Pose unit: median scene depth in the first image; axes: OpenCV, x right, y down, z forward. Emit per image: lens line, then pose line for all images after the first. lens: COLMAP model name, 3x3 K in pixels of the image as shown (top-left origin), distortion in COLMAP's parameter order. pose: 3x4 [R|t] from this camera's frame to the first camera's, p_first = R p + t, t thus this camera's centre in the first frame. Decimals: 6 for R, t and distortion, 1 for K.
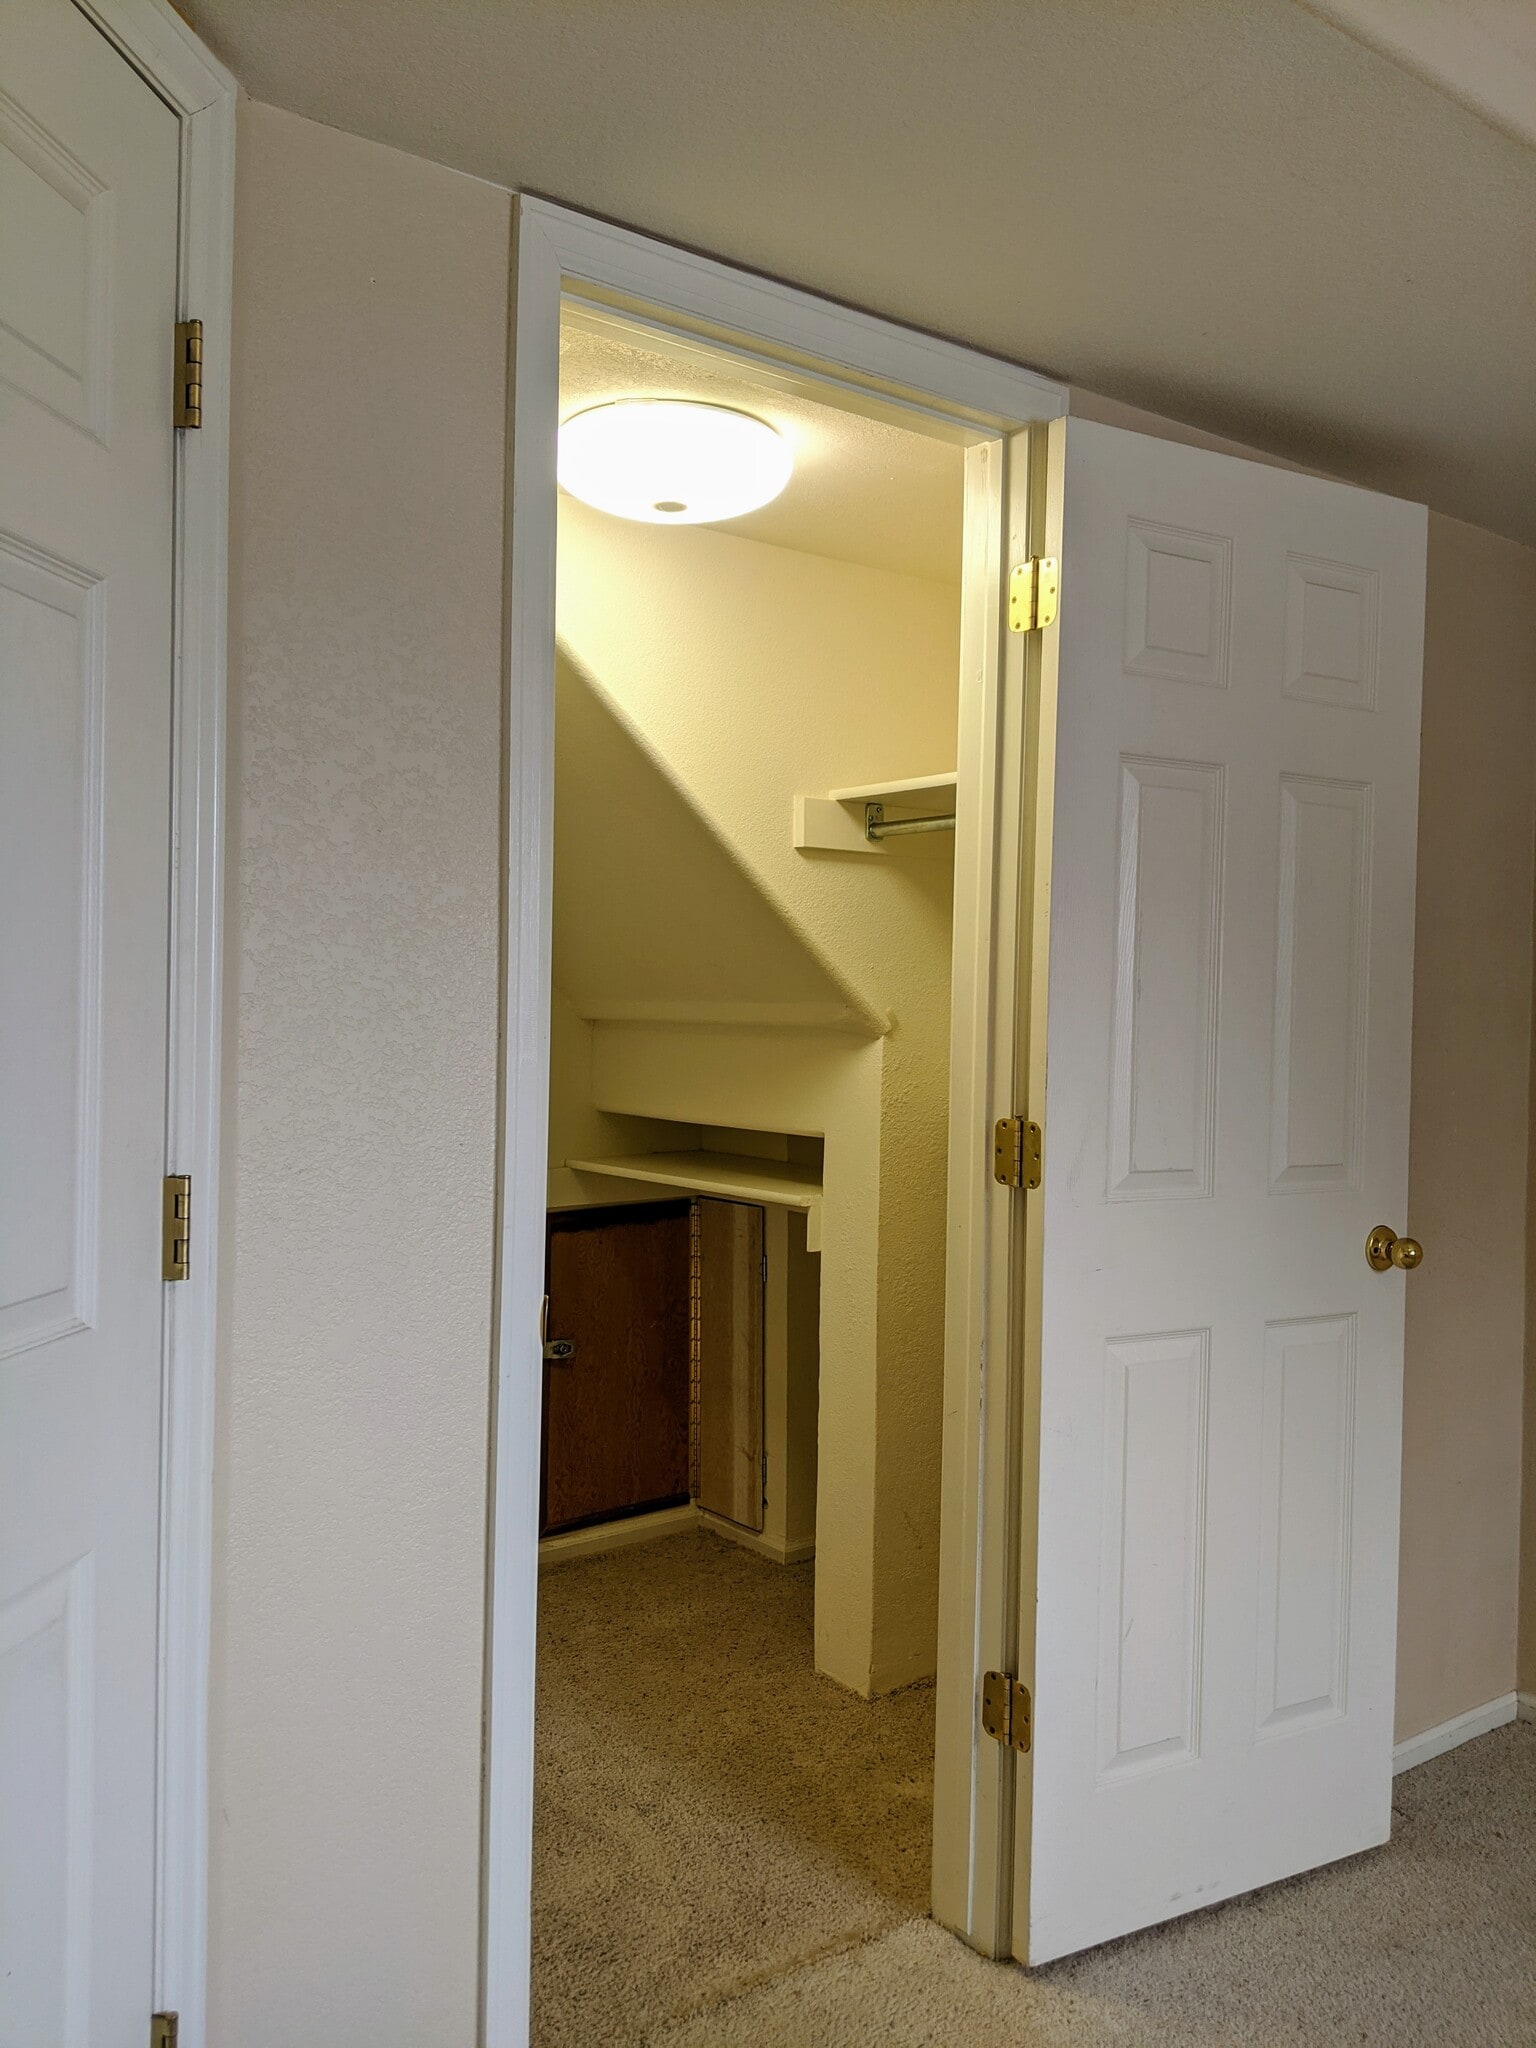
lens RADIAL K [[1623.0, 0, 746.6], [0, 1623.0, 1037.3], [0, 0, 1]] dist [0.012599, -0.053110]
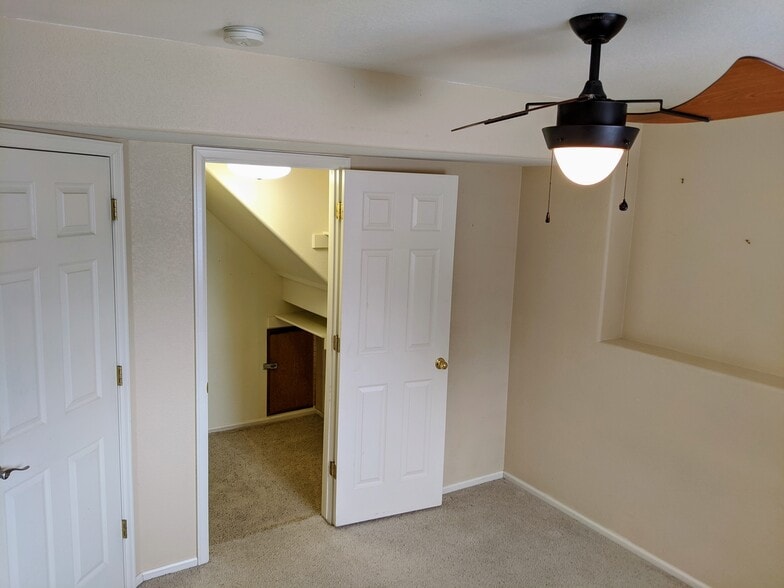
lens RADIAL K [[621.3, 0, 397.9], [0, 621.3, 285.2], [0, 0, 1]] dist [0.012599, -0.053110]
pose [[0.996755, 0.026824, -0.075893, 0.419618], [-0.016790, 0.991385, 0.129897, -0.274136], [0.078724, -0.128202, 0.988619, -0.527914]]
